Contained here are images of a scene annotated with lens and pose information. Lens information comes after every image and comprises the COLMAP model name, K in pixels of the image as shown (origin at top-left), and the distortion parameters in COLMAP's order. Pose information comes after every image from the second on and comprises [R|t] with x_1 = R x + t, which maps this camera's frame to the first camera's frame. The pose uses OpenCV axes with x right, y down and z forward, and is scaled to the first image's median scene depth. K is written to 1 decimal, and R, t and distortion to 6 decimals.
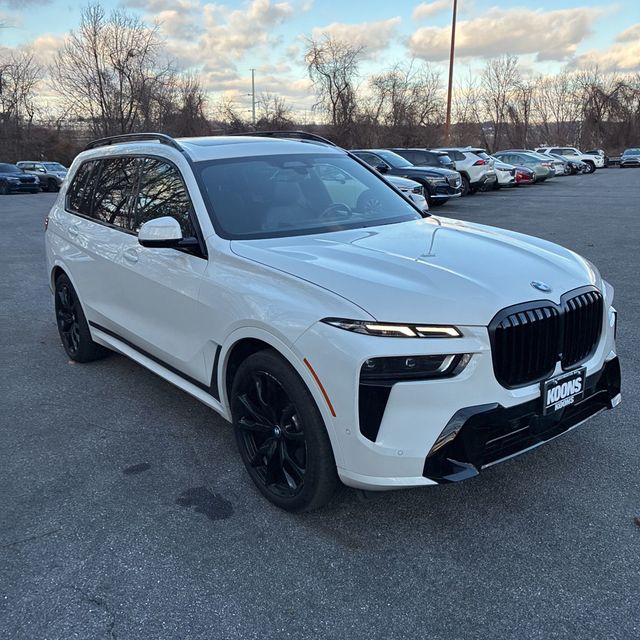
lens RADIAL K [[646.1, 0, 336.1], [0, 646.1, 321.0], [0, 0, 1]] dist [0.013577, 0.019192]
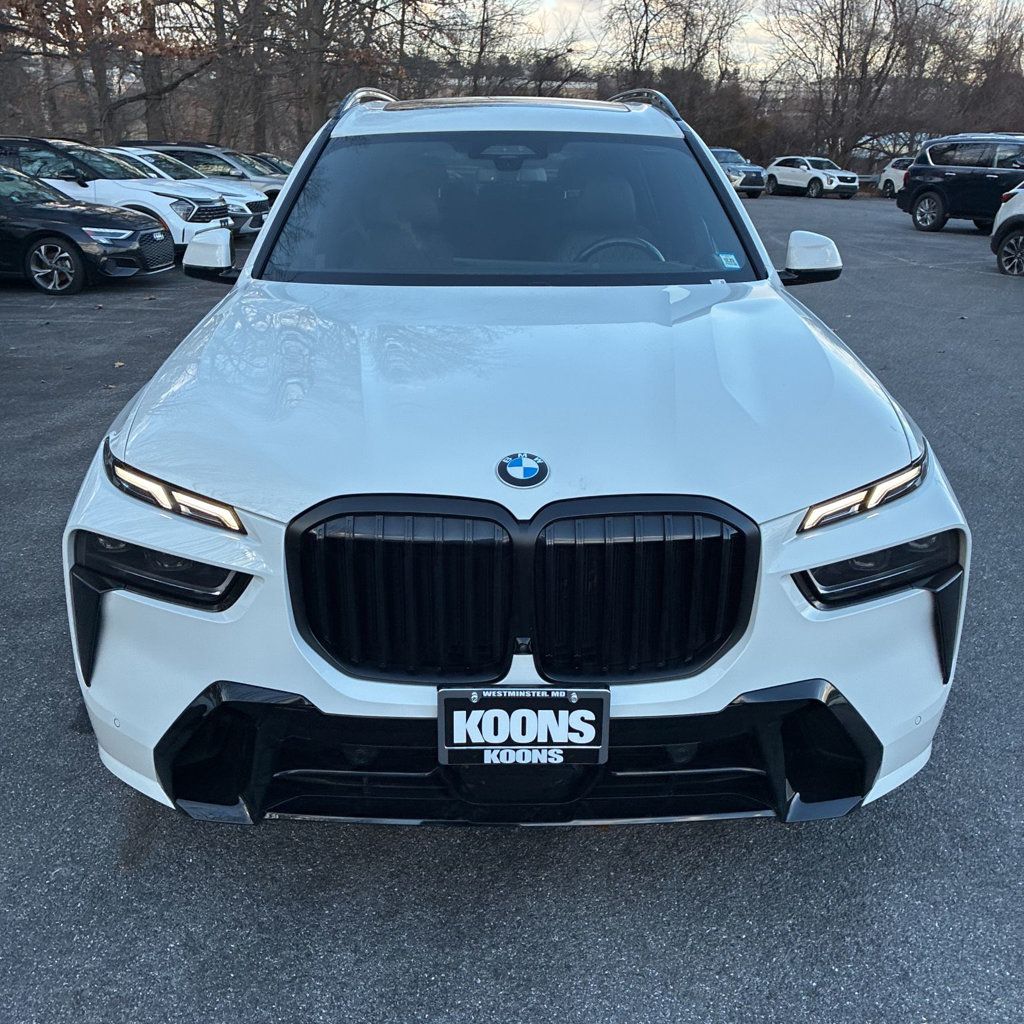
lens RADIAL K [[1033.8, 0, 537.7], [0, 1033.8, 513.6], [0, 0, 1]] dist [0.013577, 0.019192]
pose [[0.781397, 0.234452, -0.578317, 0.721348], [-0.179399, 0.972016, 0.151662, -0.128920], [0.597691, -0.014759, 0.801591, 0.485347]]
